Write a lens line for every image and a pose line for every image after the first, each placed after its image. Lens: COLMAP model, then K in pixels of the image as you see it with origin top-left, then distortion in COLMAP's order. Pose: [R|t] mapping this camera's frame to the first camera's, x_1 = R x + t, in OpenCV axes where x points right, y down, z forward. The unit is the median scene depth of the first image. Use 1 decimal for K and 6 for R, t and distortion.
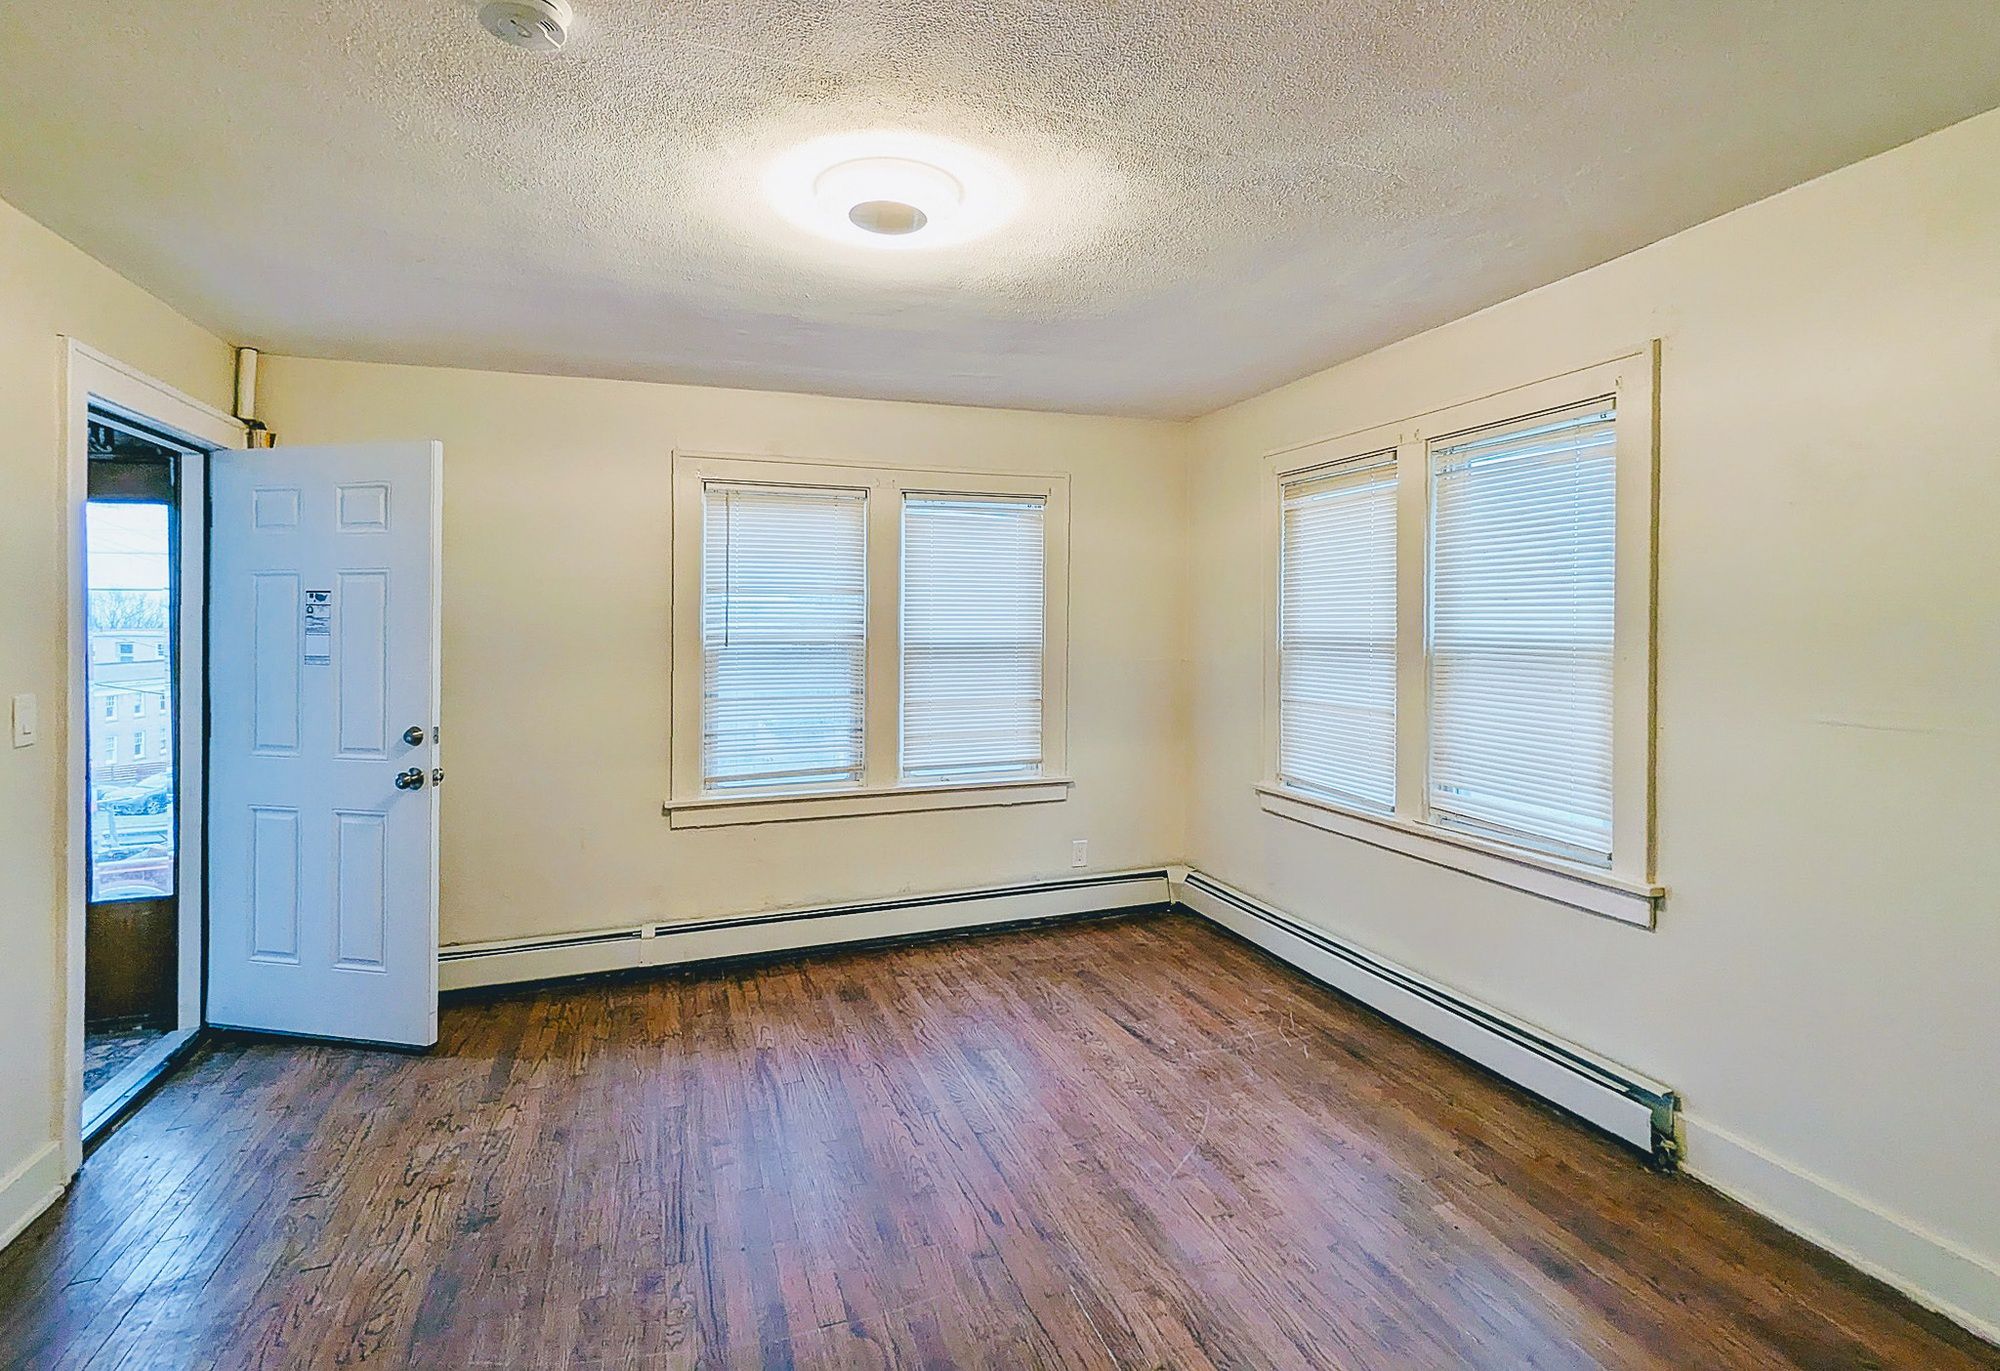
lens RADIAL K [[951.6, 0, 1025.1], [0, 951.6, 632.3], [0, 0, 1]] dist [0.009690, 0.000317]
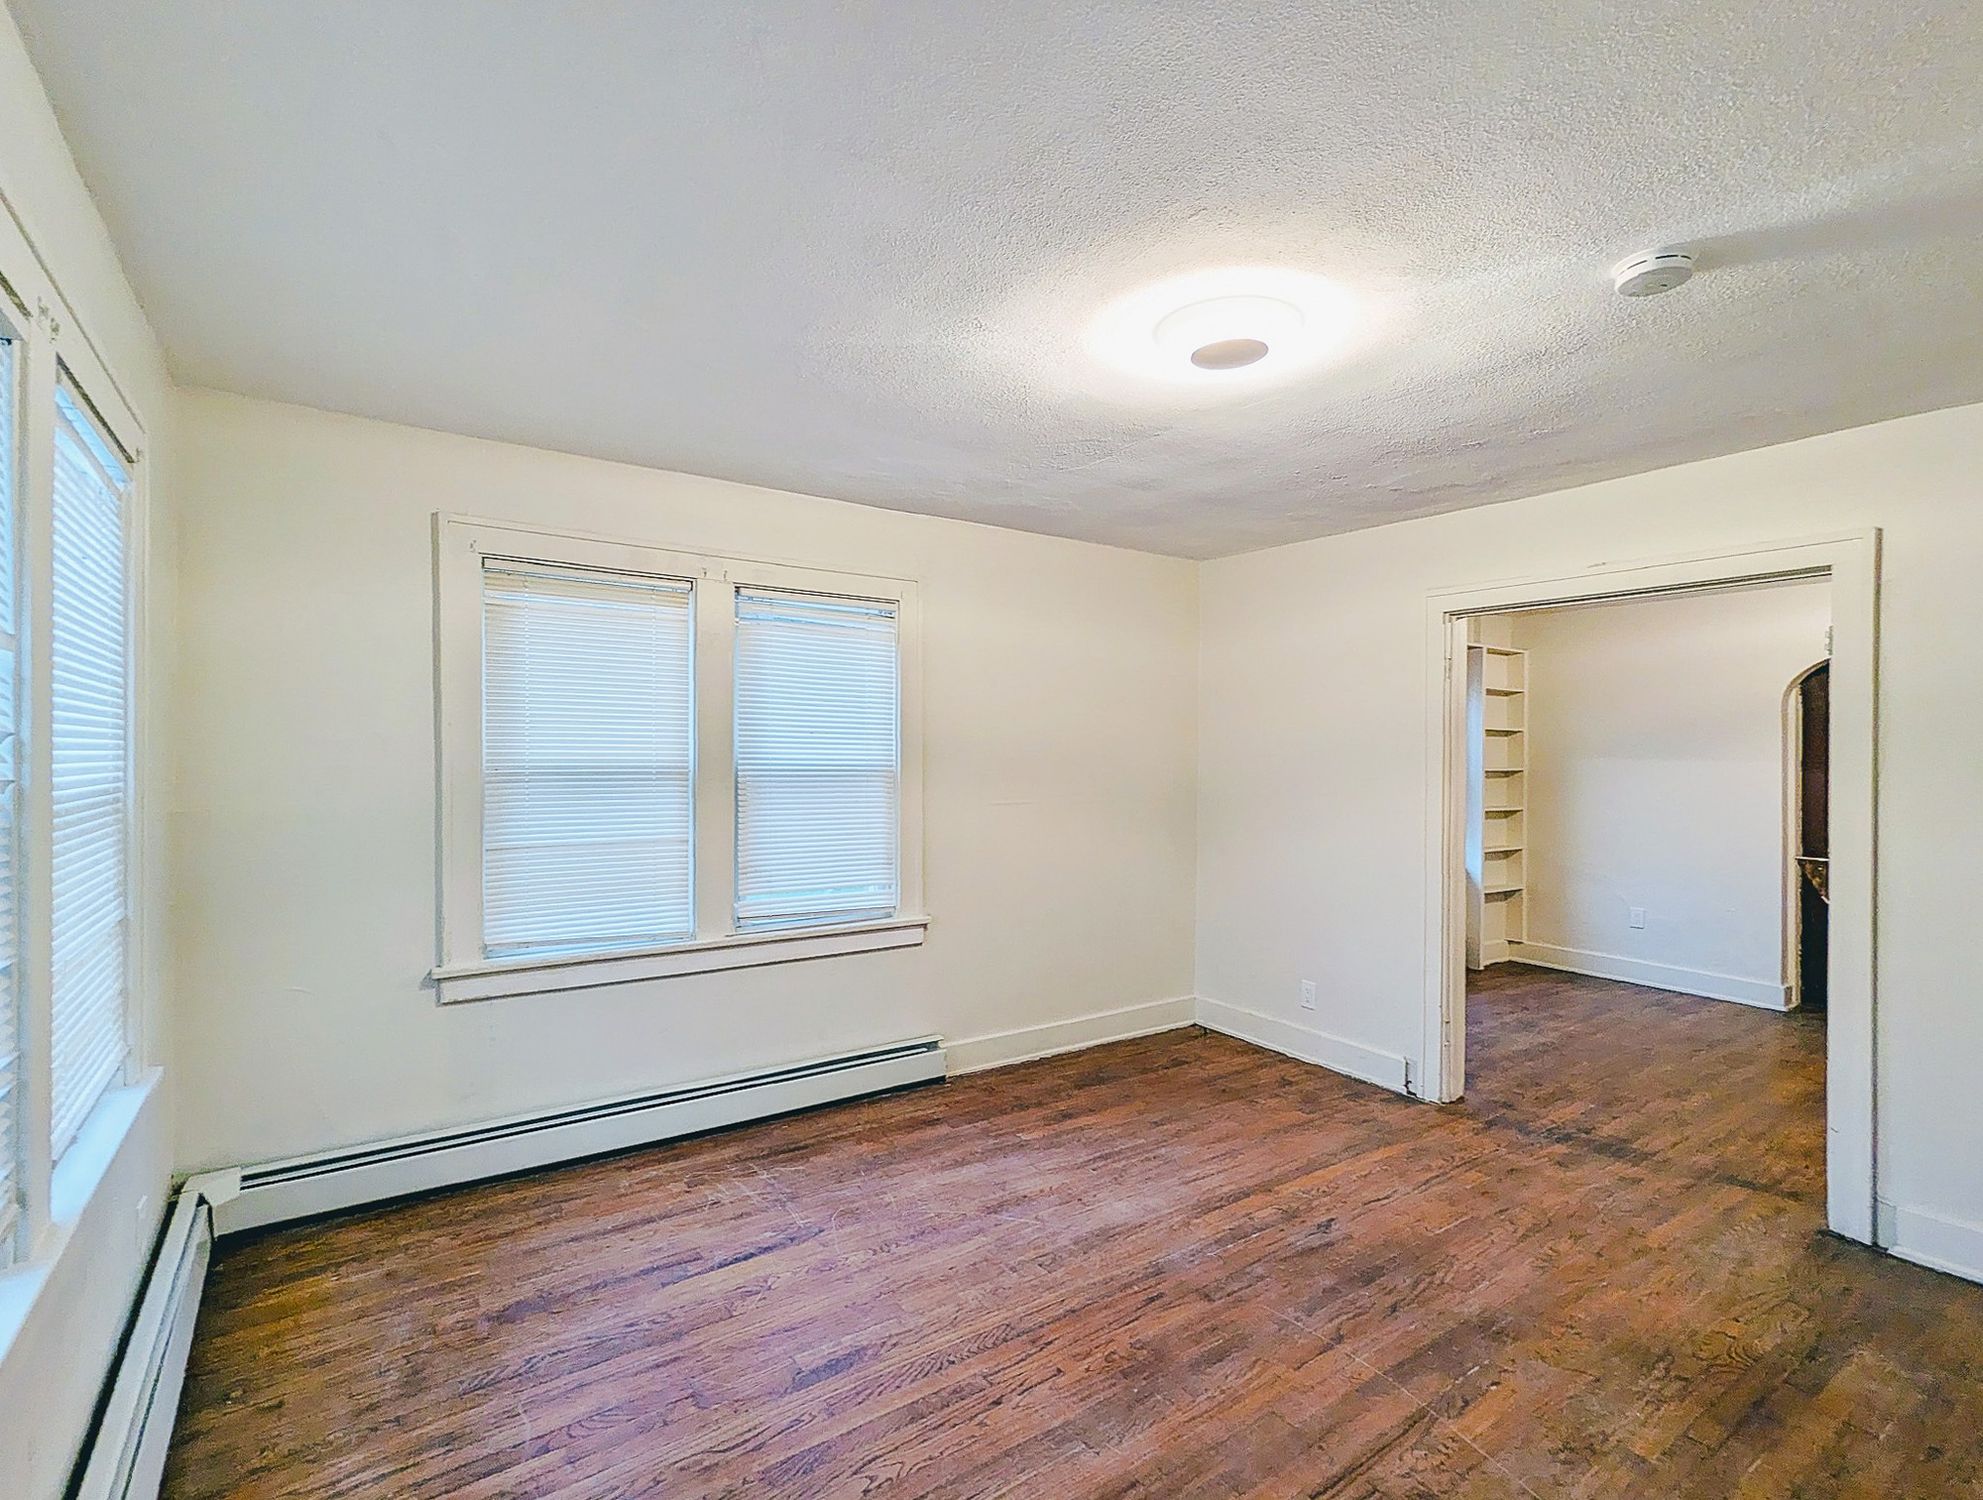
lens RADIAL K [[945.5, 0, 981.0], [0, 945.5, 760.7], [0, 0, 1]] dist [-0.003260, 0.000659]
pose [[-0.229671, -0.005567, 0.973252, -0.866539], [0.001694, 0.999980, 0.006120, -0.005969], [-0.973267, 0.003055, -0.229657, 1.209398]]
